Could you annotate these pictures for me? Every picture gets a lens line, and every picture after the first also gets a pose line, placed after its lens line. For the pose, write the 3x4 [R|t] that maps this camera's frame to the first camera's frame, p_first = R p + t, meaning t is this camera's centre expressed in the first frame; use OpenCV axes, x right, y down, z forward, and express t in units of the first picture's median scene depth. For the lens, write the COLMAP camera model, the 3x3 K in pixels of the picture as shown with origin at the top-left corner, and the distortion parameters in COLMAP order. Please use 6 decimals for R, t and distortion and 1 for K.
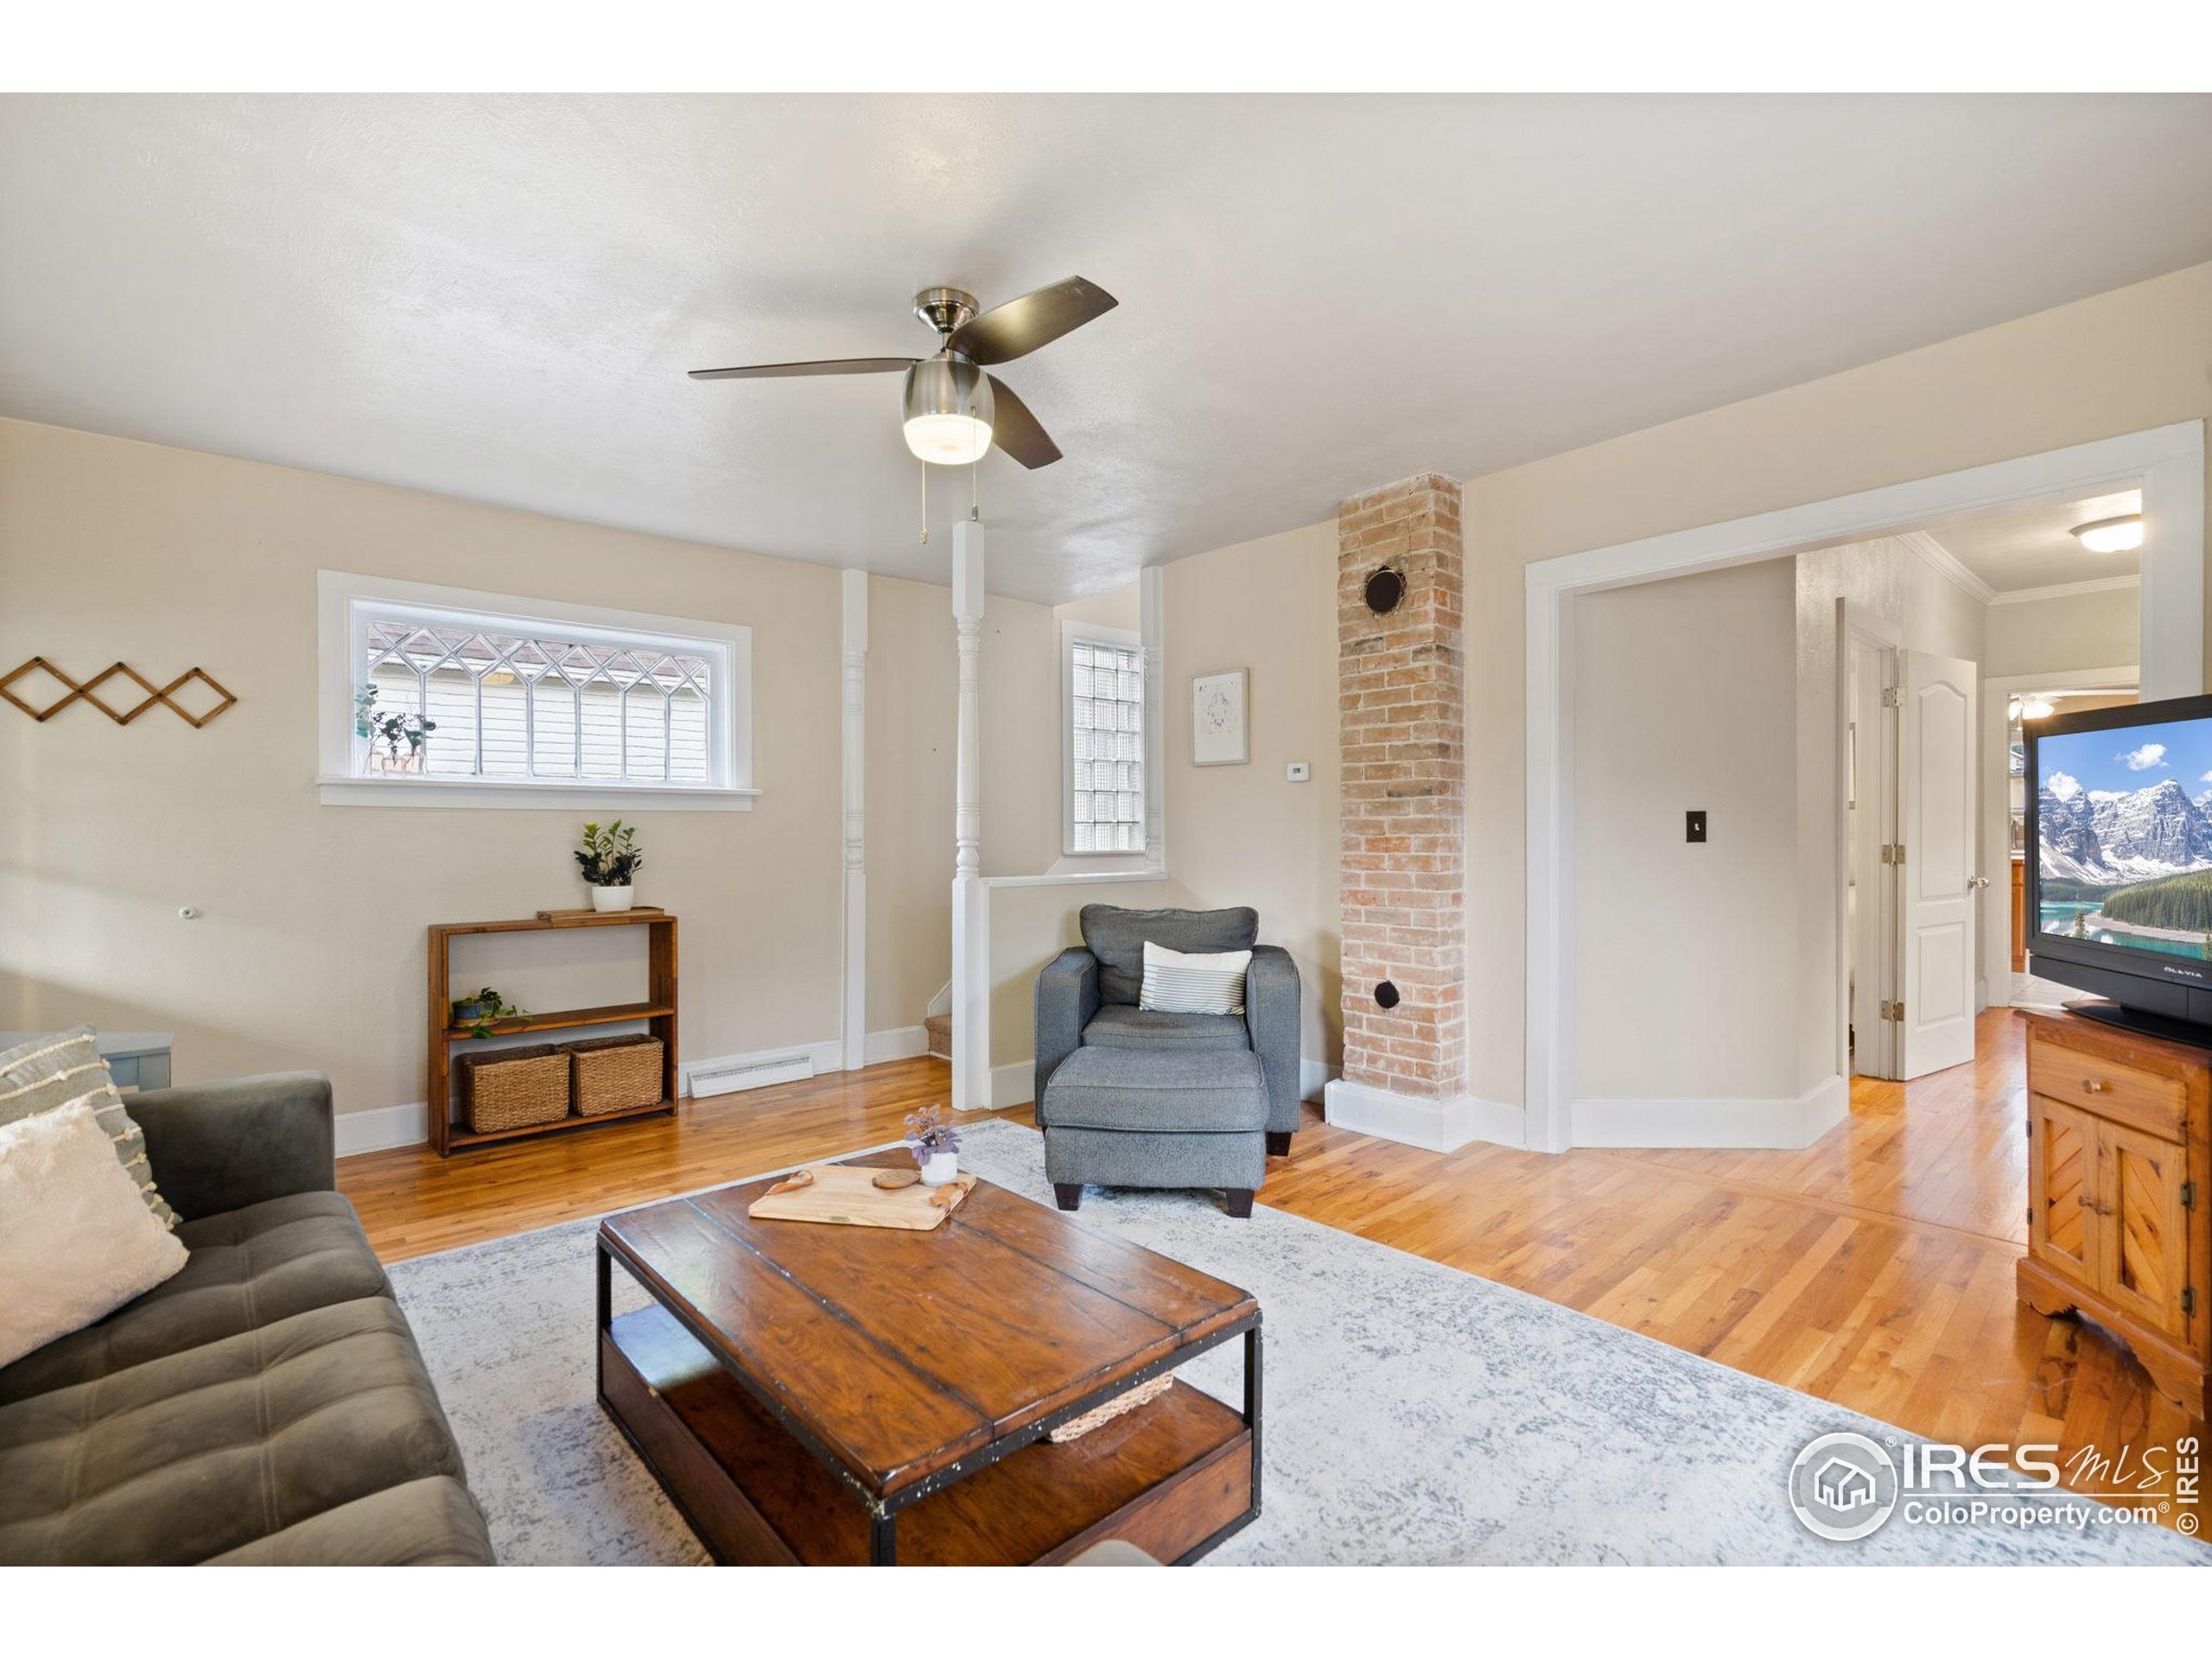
lens RADIAL K [[1018.4, 0, 1105.5], [0, 1018.4, 835.0], [0, 0, 1]] dist [-0.030238, 0.000117]
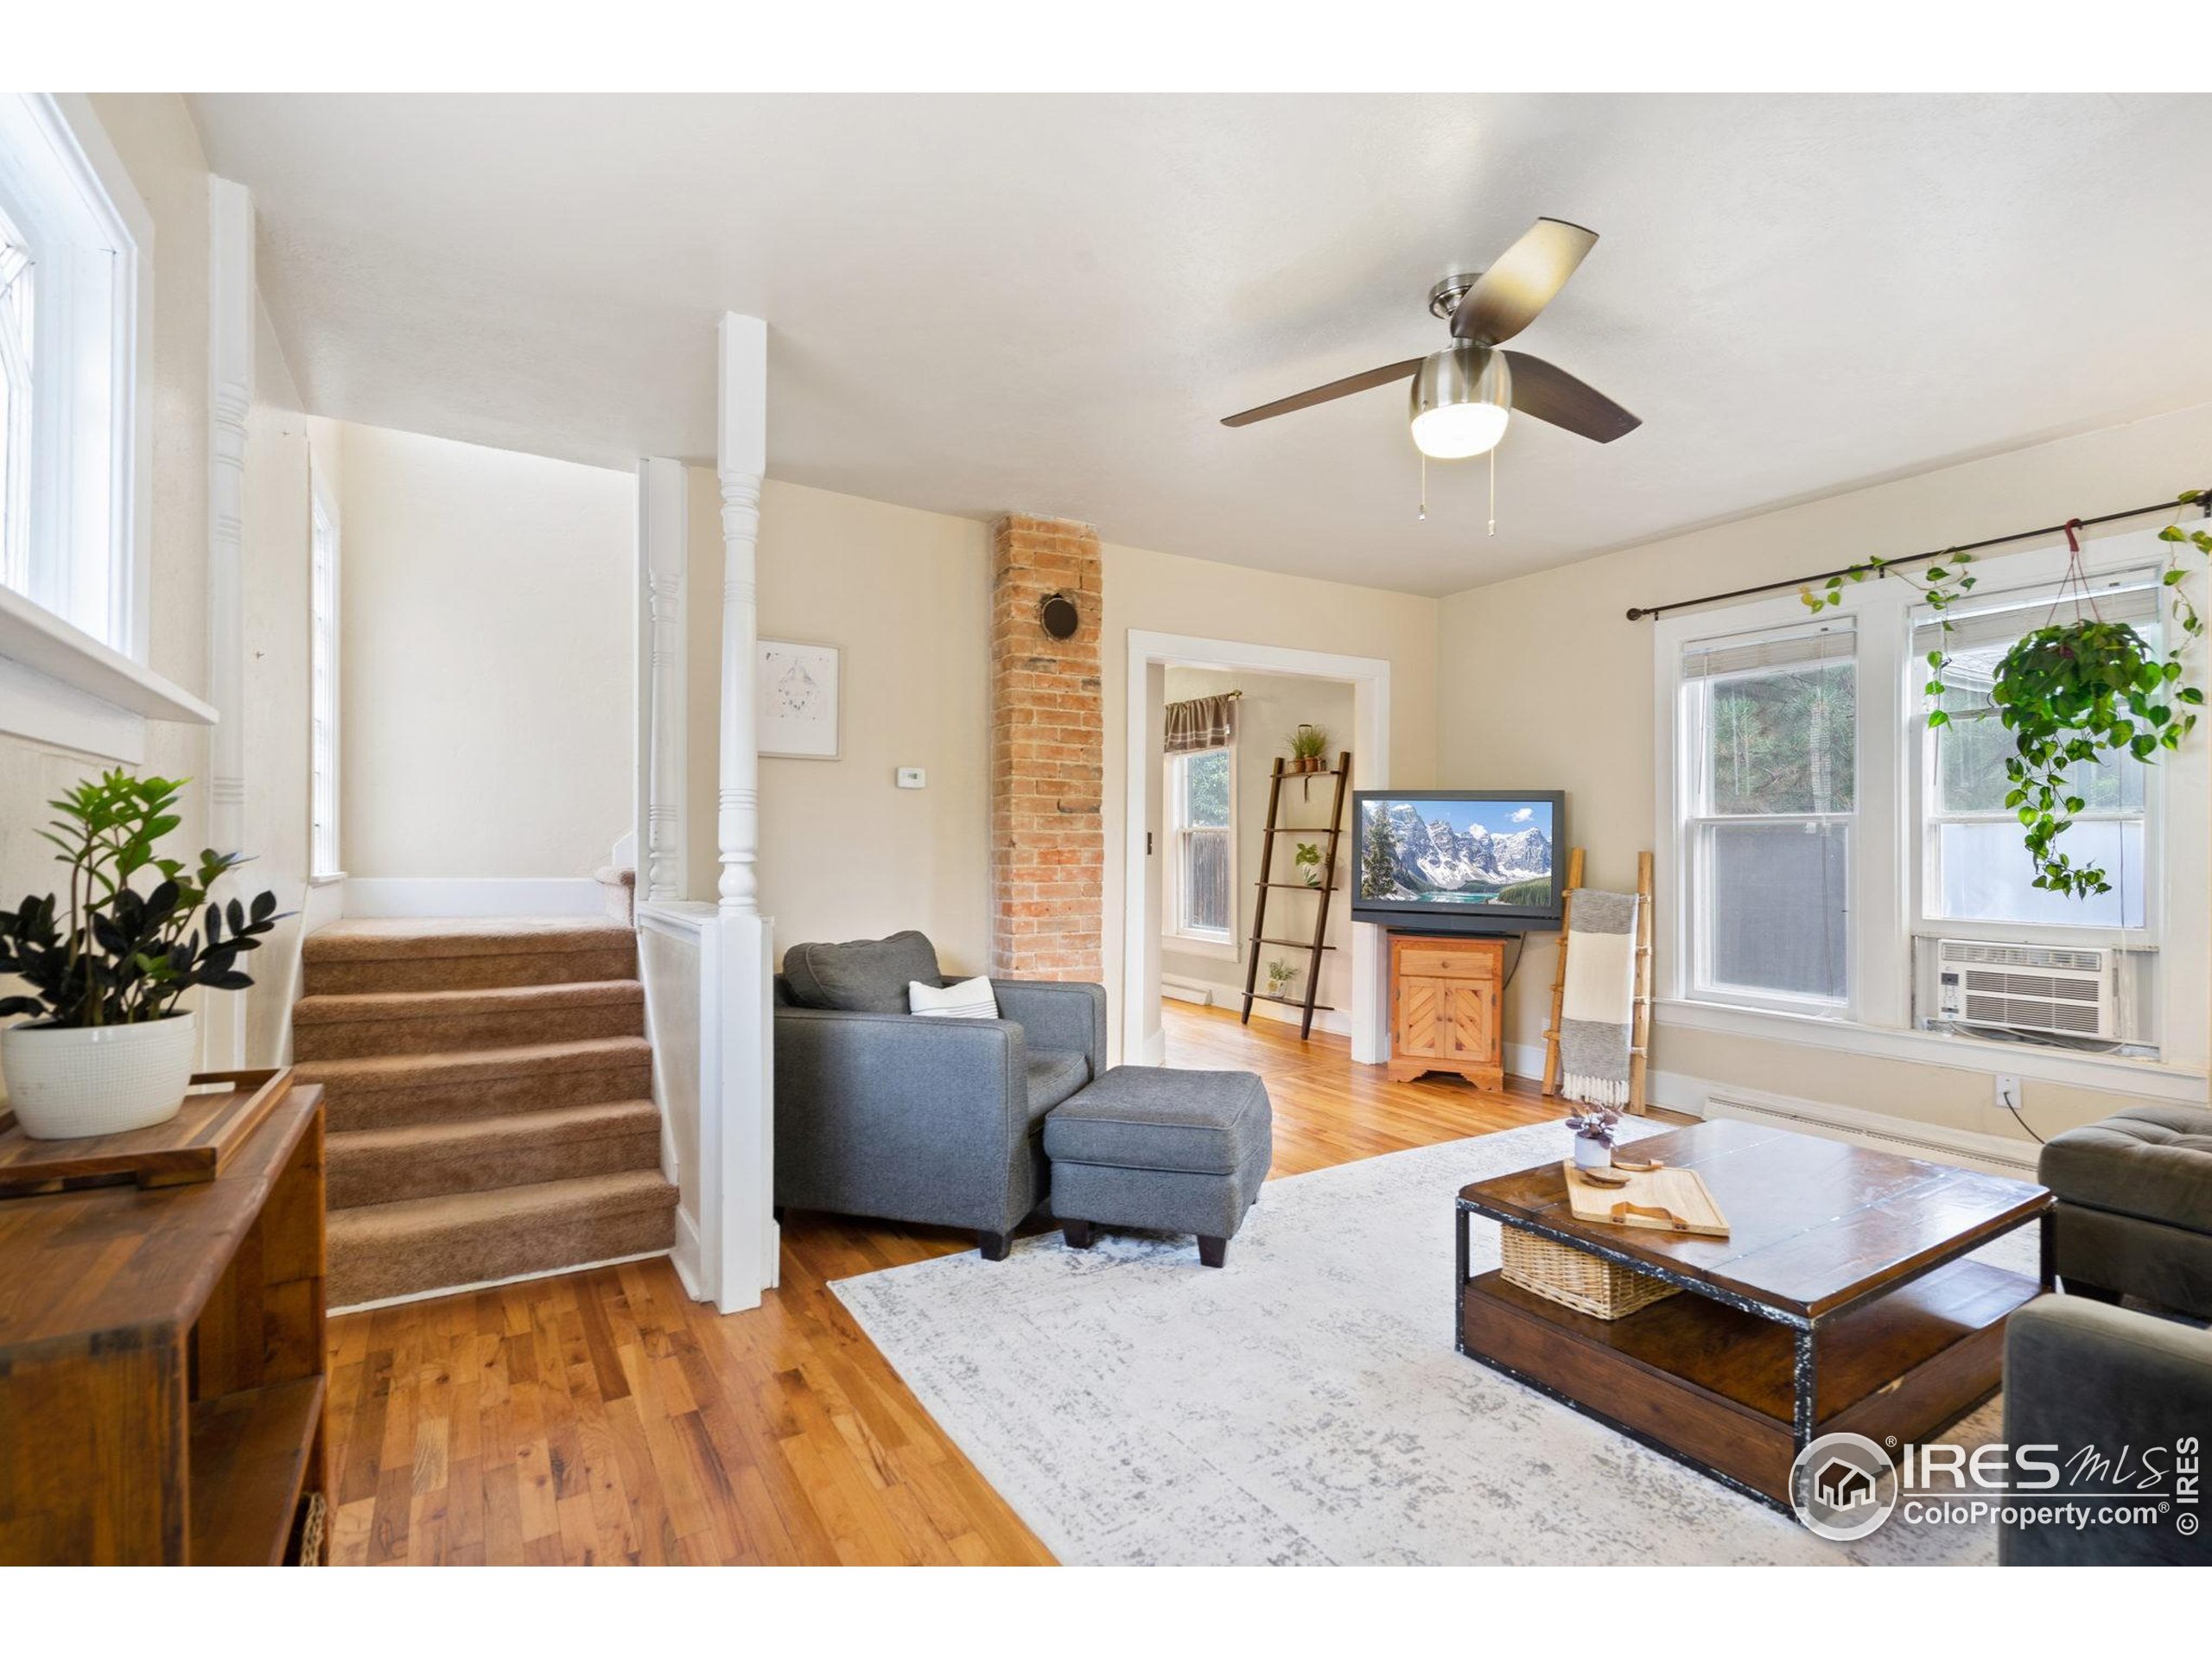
lens RADIAL K [[1044.3, 0, 1088.1], [0, 1044.3, 845.4], [0, 0, 1]] dist [-0.000778, 0.000635]
pose [[0.158360, 0.013793, 0.987285, -0.792113], [0.005135, 0.999877, -0.014792, 0.013432], [-0.987368, 0.007412, 0.158269, 0.799779]]
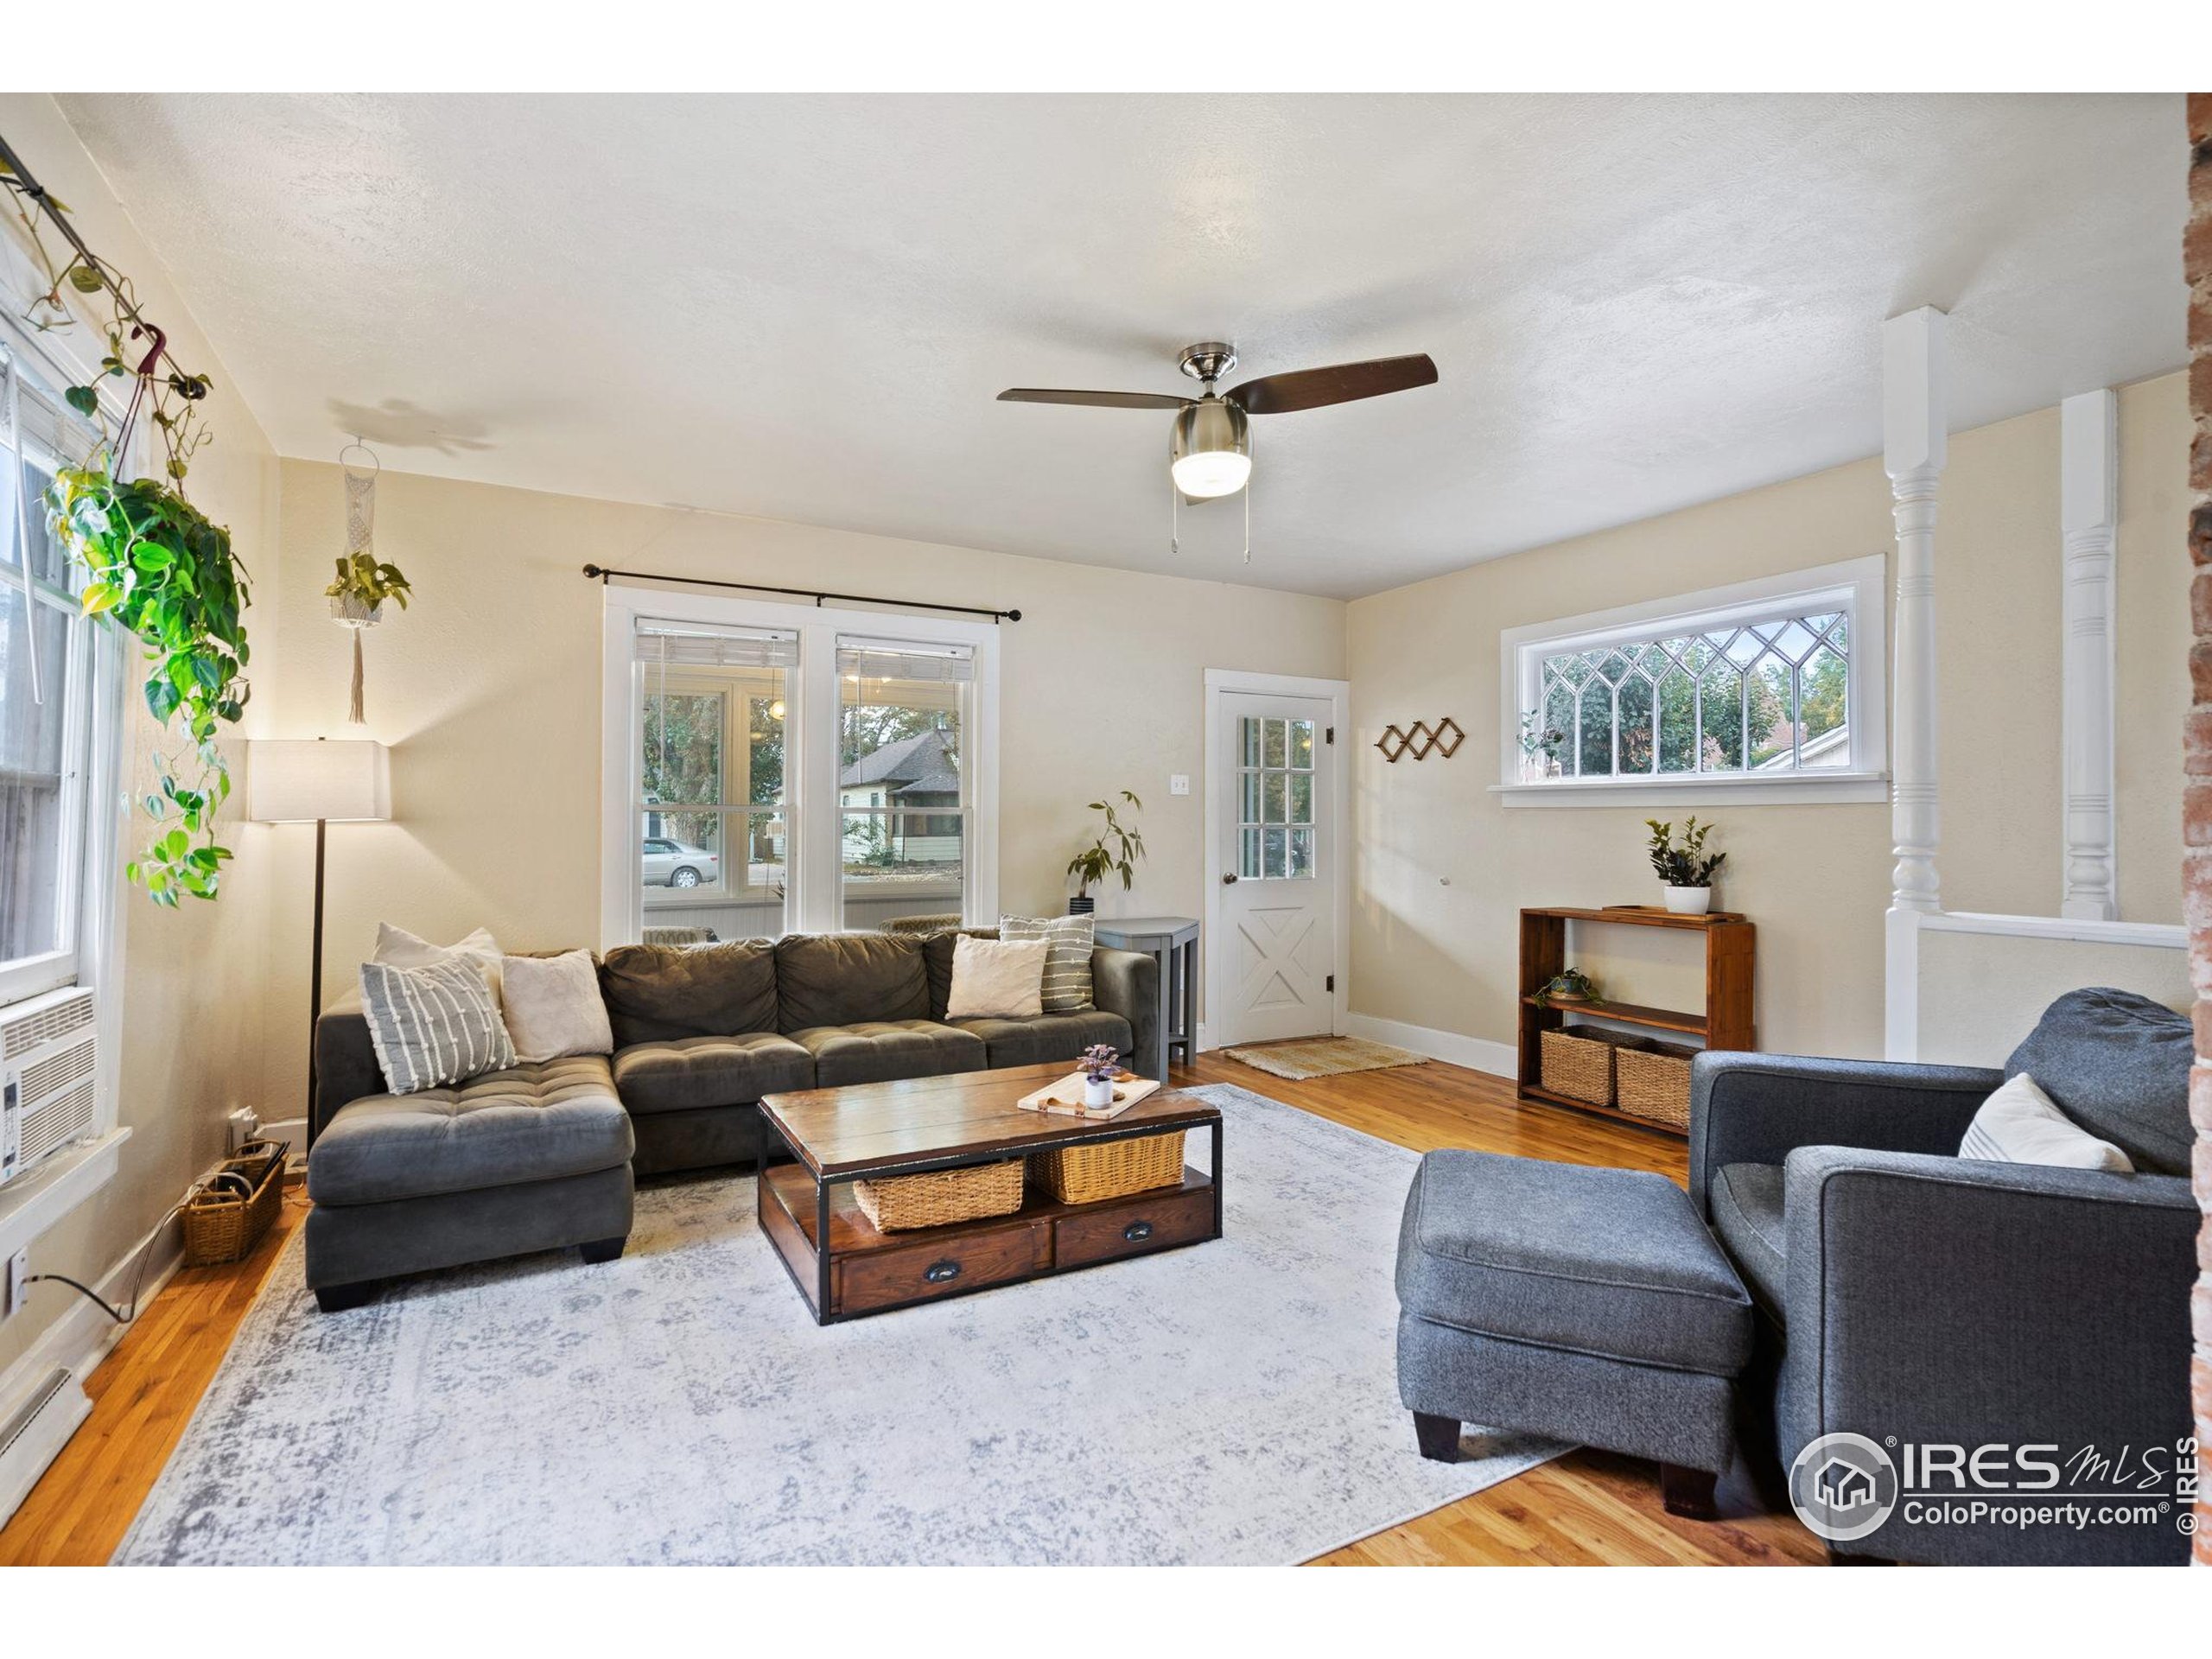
lens RADIAL K [[1044.3, 0, 1088.1], [0, 1044.3, 845.4], [0, 0, 1]] dist [-0.000778, 0.000635]
pose [[-0.240813, 0.016834, -0.970425, 0.659753], [-0.008094, 0.999780, 0.019352, -0.002667], [0.970538, 0.012515, -0.240624, 0.775739]]
